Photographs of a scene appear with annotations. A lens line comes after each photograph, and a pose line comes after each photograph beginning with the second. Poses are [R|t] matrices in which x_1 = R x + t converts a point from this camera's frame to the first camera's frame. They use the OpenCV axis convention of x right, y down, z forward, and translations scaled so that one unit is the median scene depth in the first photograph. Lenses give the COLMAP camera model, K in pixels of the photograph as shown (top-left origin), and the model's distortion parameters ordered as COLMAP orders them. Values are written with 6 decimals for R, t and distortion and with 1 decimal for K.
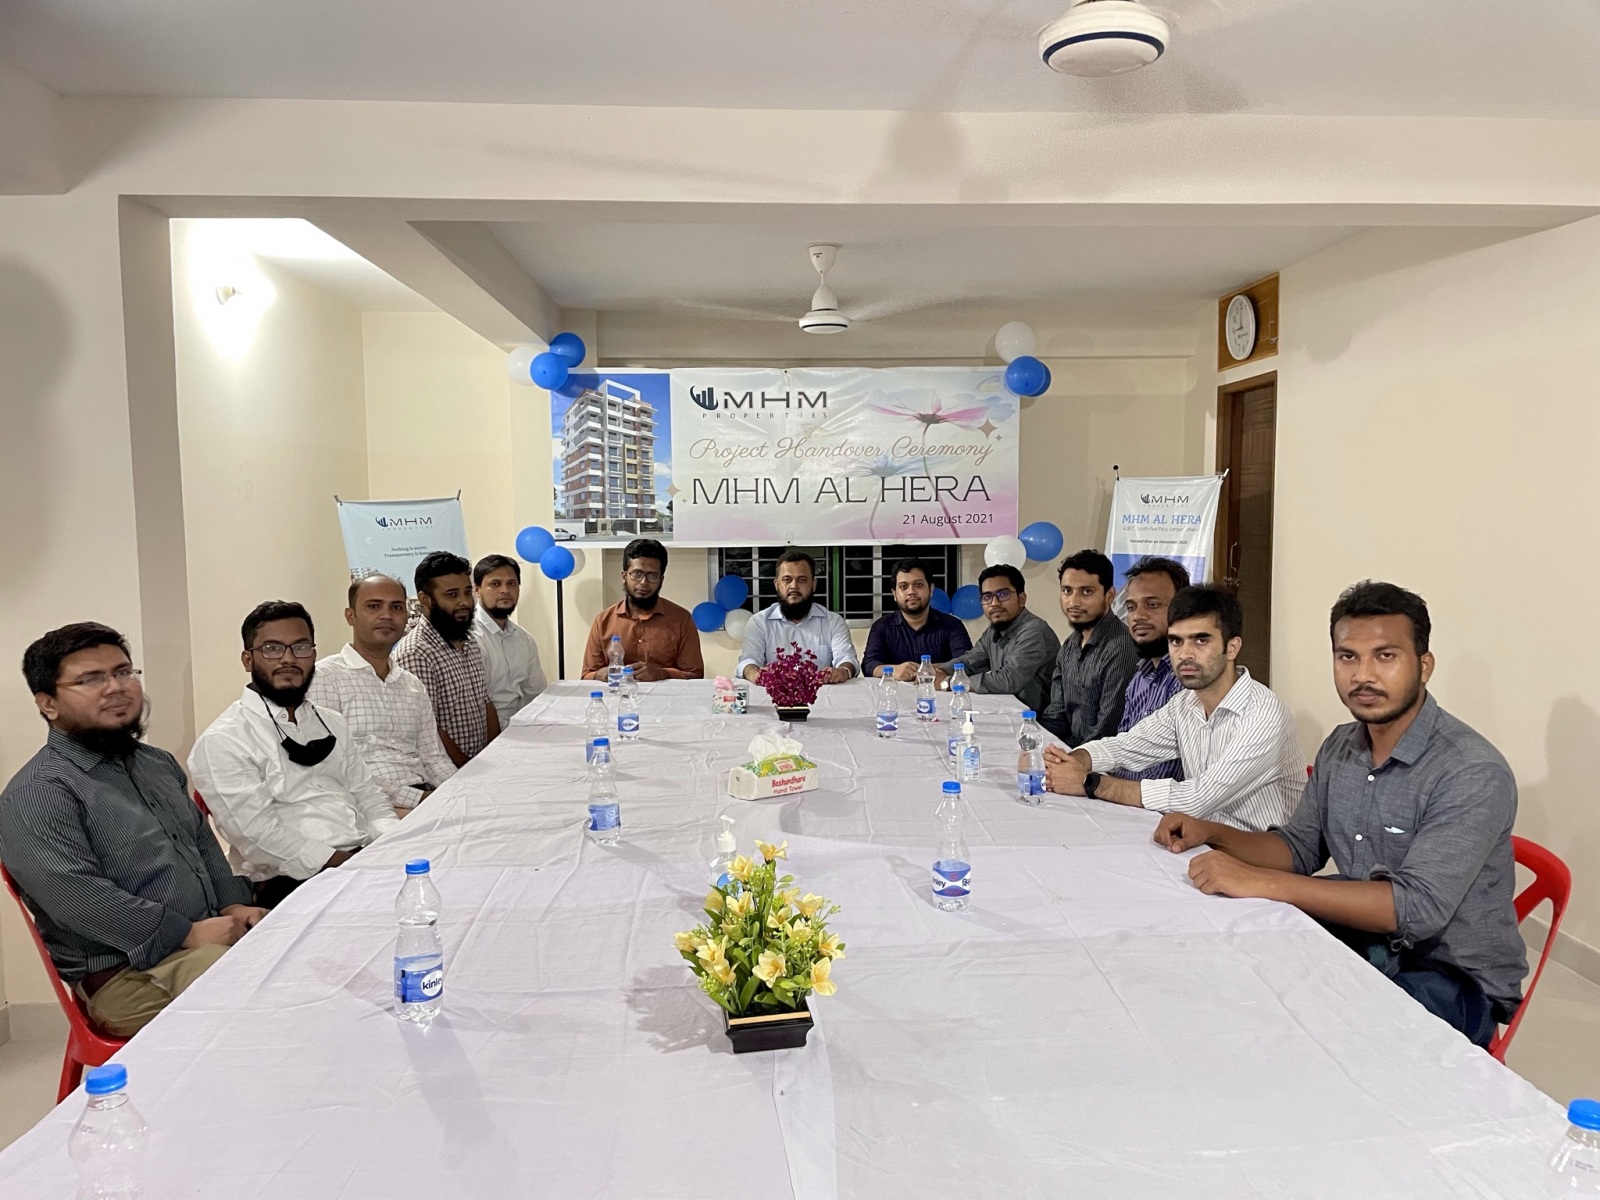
lens RADIAL K [[1213.6, 0, 812.7], [0, 1213.6, 620.6], [0, 0, 1]] dist [0.077141, -0.089888]
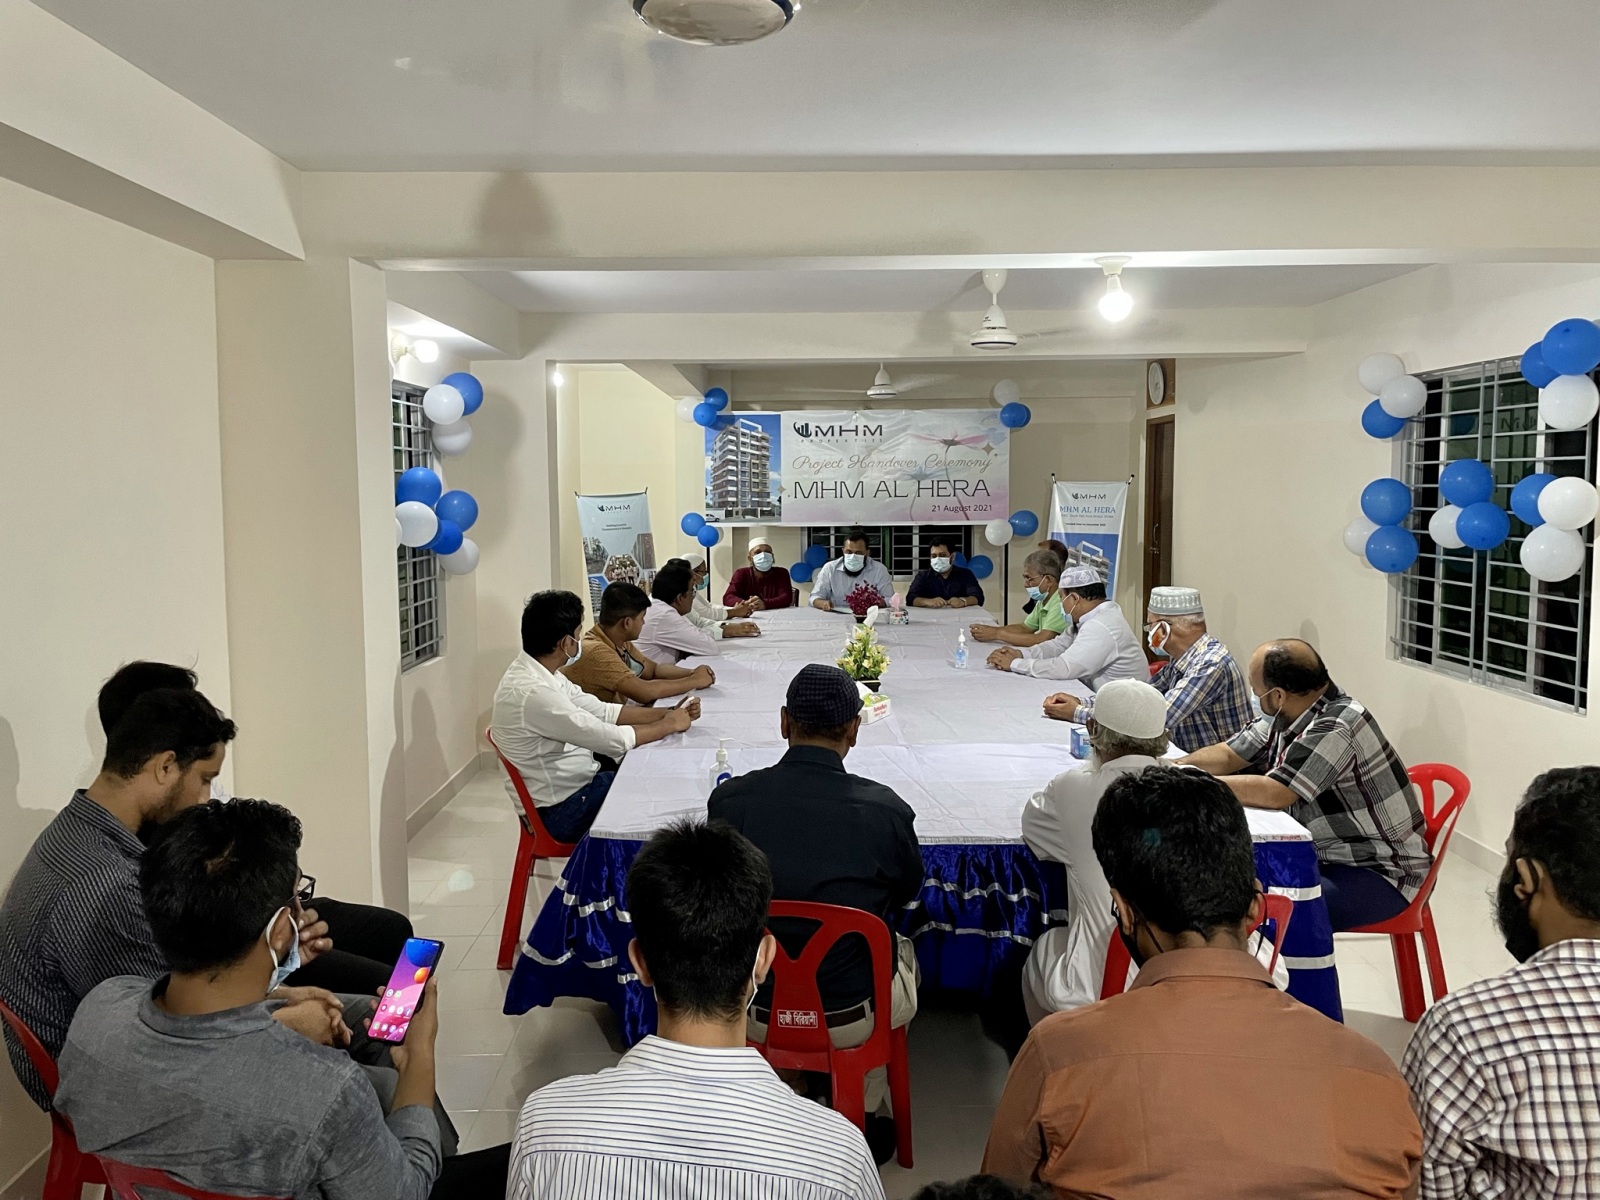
lens RADIAL K [[1213.6, 0, 773.3], [0, 1213.6, 588.5], [0, 0, 1]] dist [0.077141, -0.089888]
pose [[0.997351, 0.007694, -0.072329, -0.013050], [-0.007966, 0.999962, -0.003484, 0.024314], [0.072299, 0.004051, 0.997375, -0.540699]]
